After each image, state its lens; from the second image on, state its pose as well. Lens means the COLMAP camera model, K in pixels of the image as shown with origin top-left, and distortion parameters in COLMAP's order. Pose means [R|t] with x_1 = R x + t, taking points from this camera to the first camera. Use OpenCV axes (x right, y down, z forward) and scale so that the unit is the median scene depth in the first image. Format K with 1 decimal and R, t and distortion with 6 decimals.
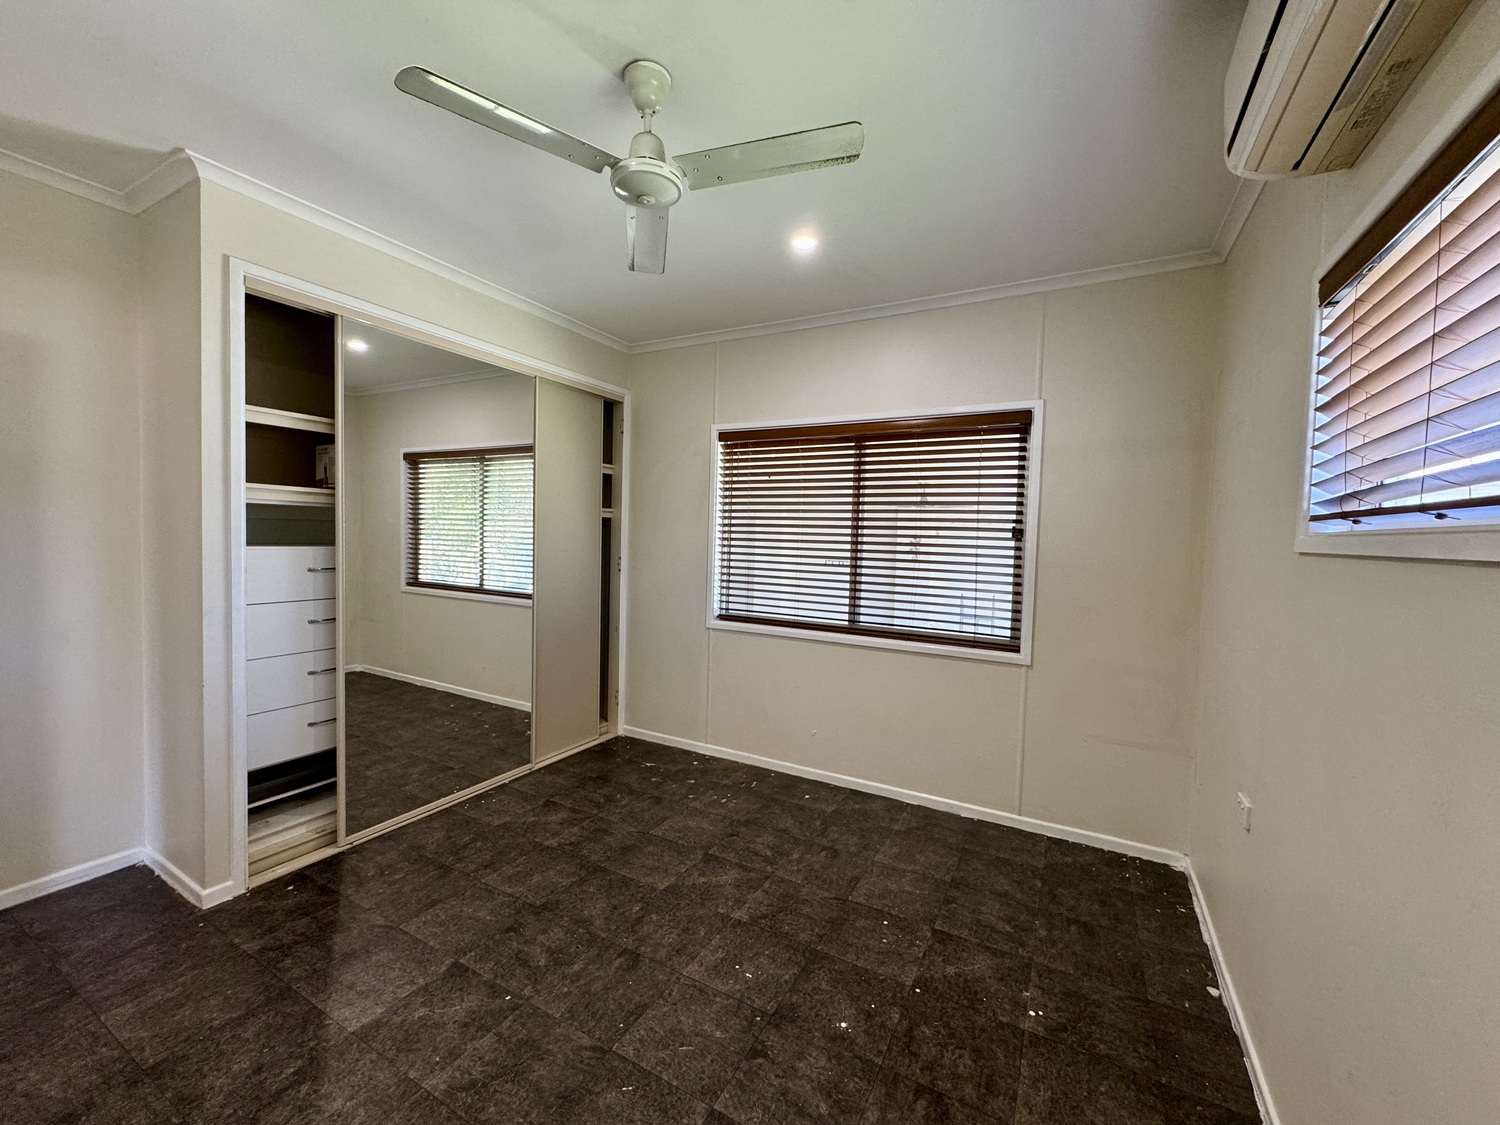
lens RADIAL K [[593.0, 0, 747.5], [0, 593.0, 550.2], [0, 0, 1]] dist [0.001686, -0.000321]
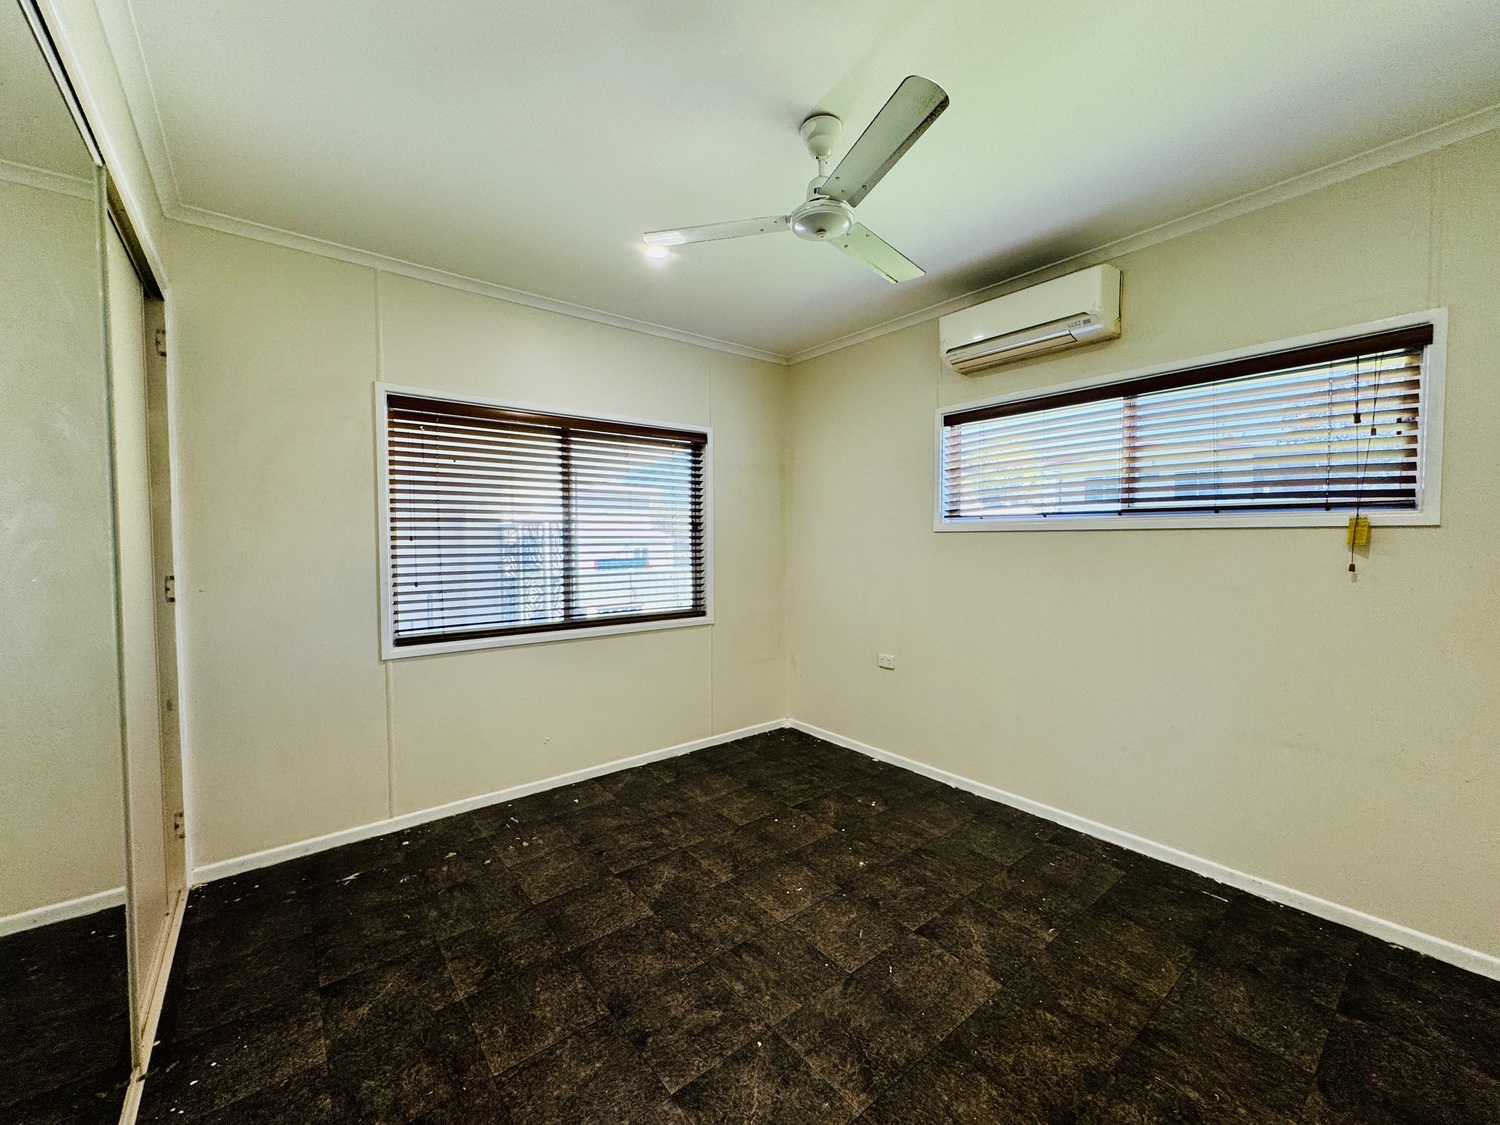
lens RADIAL K [[593.0, 0, 740.9], [0, 593.0, 571.7], [0, 0, 1]] dist [0.001686, -0.000321]
pose [[0.389804, -0.080902, 0.917337, -0.749472], [0.032091, 0.996722, 0.074267, -0.027409], [-0.920339, 0.000489, 0.391122, 0.417436]]
